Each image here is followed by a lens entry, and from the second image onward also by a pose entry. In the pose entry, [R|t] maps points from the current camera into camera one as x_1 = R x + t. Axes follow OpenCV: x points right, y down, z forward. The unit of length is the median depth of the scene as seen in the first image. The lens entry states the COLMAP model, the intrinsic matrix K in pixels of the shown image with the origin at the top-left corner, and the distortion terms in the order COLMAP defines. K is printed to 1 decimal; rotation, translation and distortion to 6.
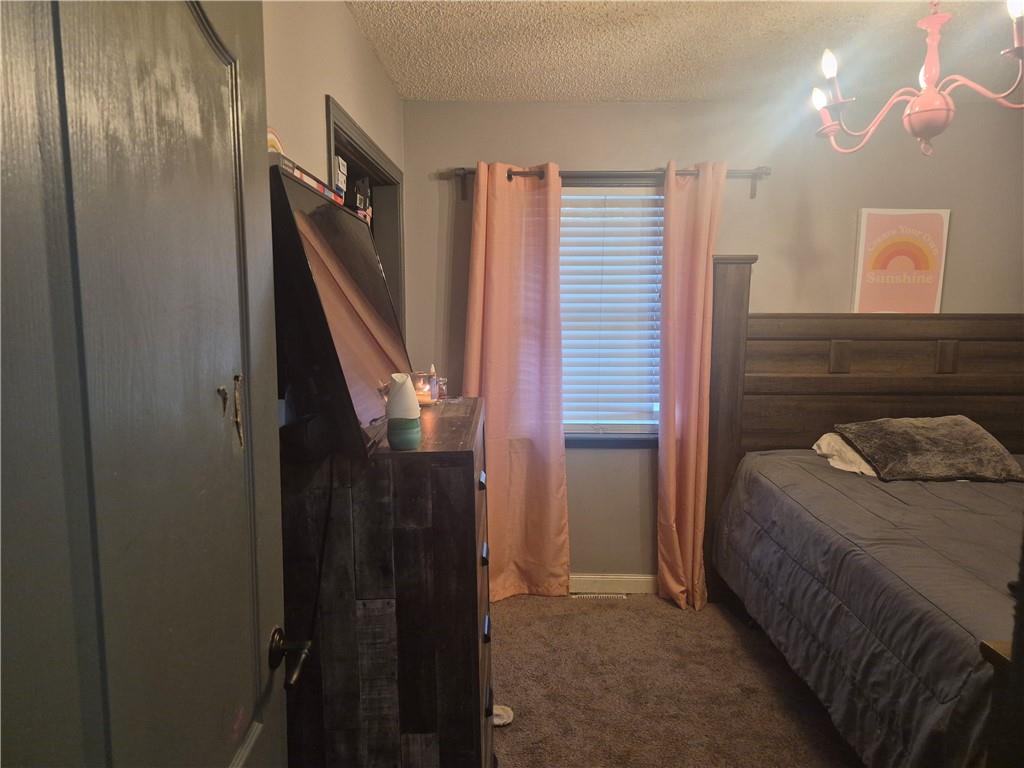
lens RADIAL K [[689.2, 0, 511.1], [0, 689.2, 383.6], [0, 0, 1]] dist [-0.002966, -0.000530]
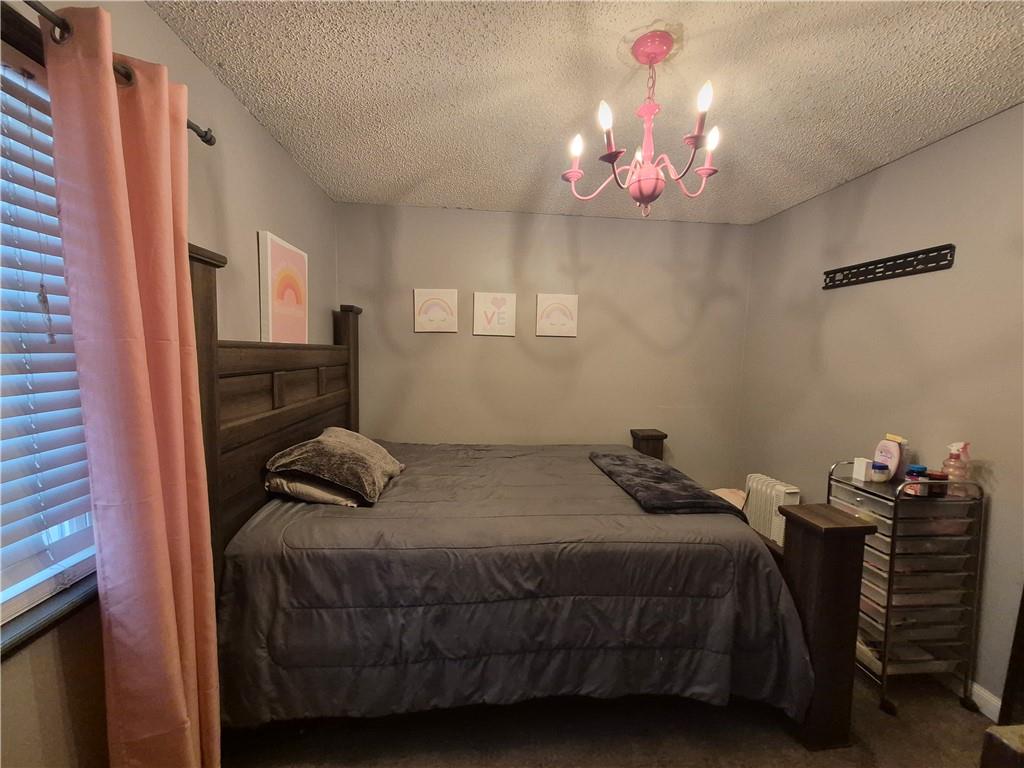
lens RADIAL K [[399.6, 0, 510.5], [0, 399.6, 388.3], [0, 0, 1]] dist [-0.002337, -0.000283]
pose [[-0.079038, -0.097263, 0.992115, -0.085380], [0.100843, 0.989343, 0.105025, -0.065999], [-0.991758, 0.108349, -0.068388, 0.732283]]
